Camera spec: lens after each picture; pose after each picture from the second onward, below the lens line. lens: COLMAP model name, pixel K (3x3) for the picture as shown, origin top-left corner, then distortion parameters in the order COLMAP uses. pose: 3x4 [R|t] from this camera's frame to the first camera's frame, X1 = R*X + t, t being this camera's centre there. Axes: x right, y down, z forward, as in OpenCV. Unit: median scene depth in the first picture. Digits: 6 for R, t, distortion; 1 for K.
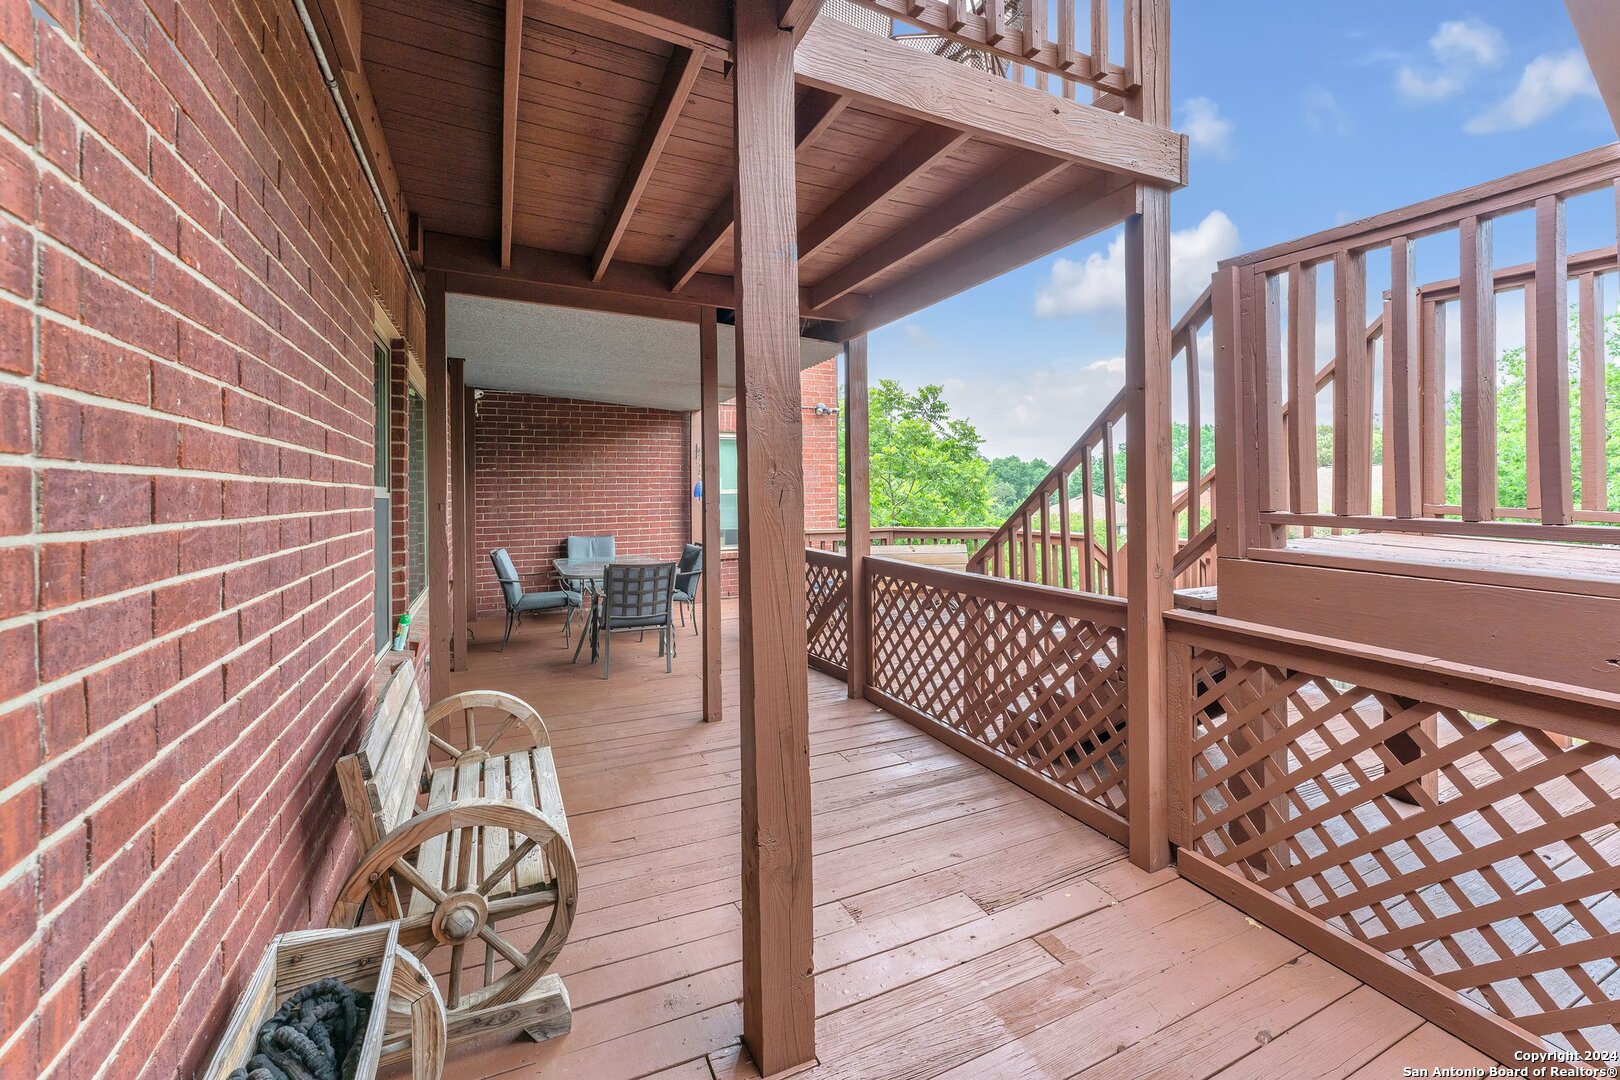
lens RADIAL K [[680.1, 0, 811.2], [0, 680.1, 484.1], [0, 0, 1]] dist [0.000941, 0.000020]
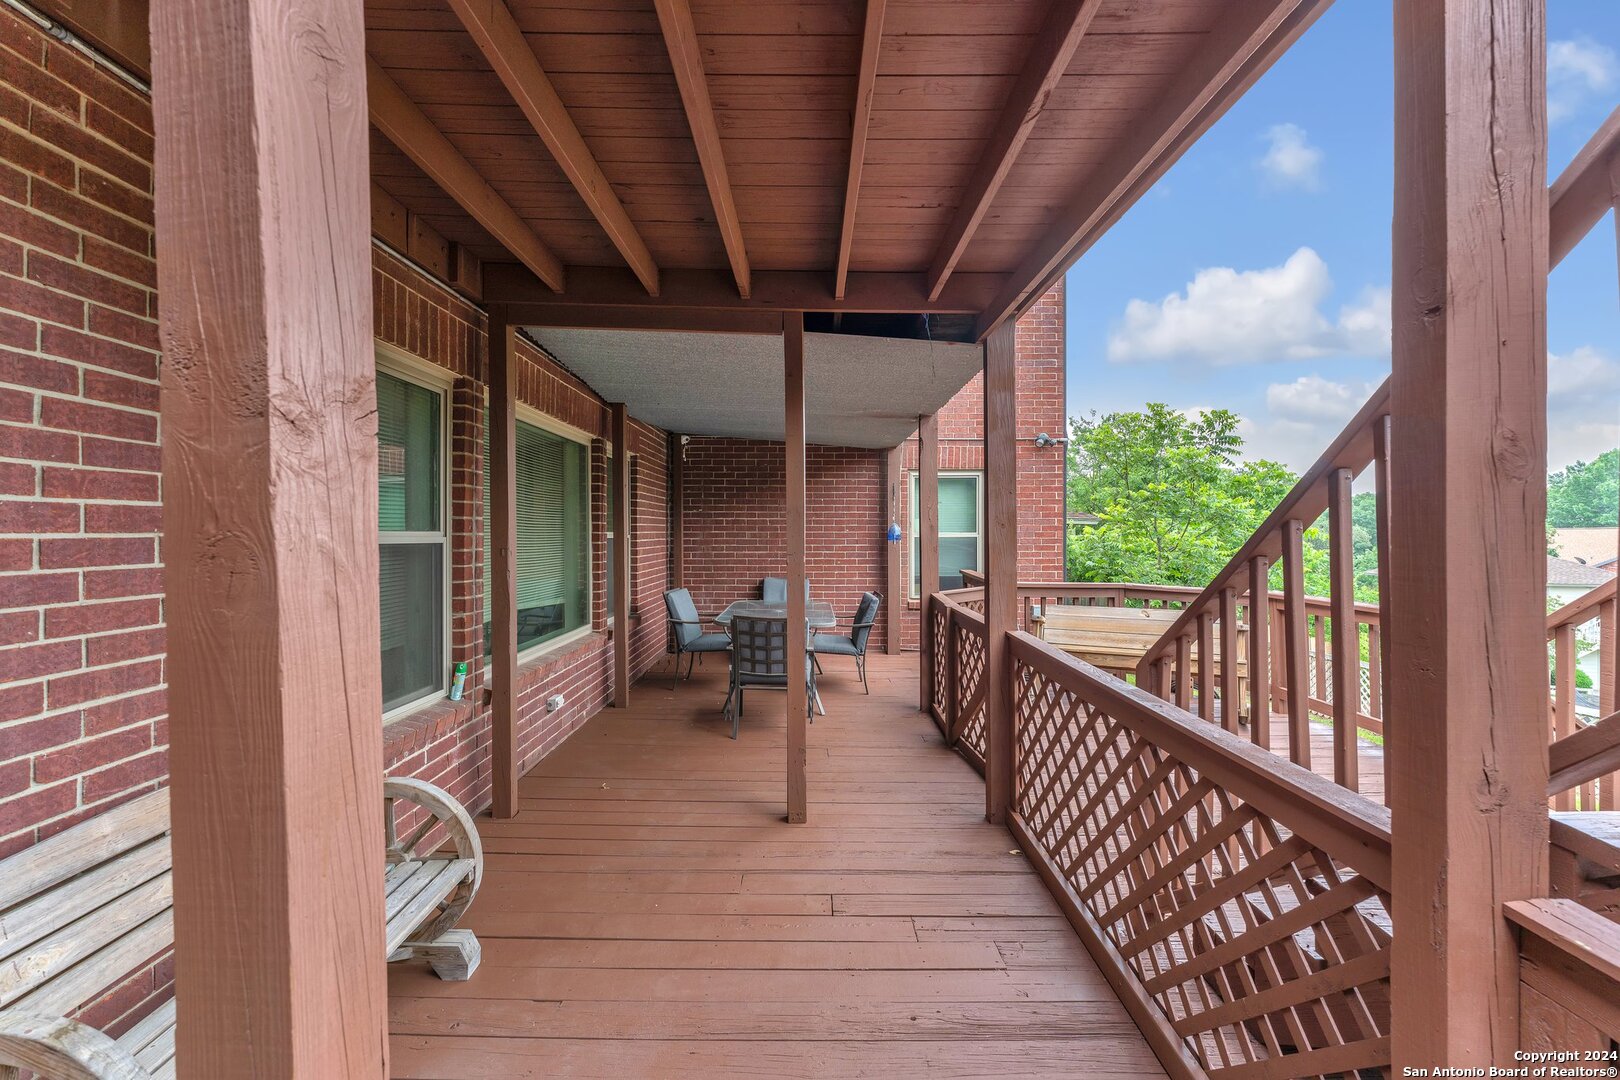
lens RADIAL K [[642.8, 0, 810.8], [0, 642.8, 517.3], [0, 0, 1]] dist [-0.001131, -0.000266]
pose [[0.909067, 0.004741, -0.416622, 0.102521], [-0.008774, 0.999931, -0.007765, -0.004993], [0.416557, 0.010715, 0.909047, 0.166924]]
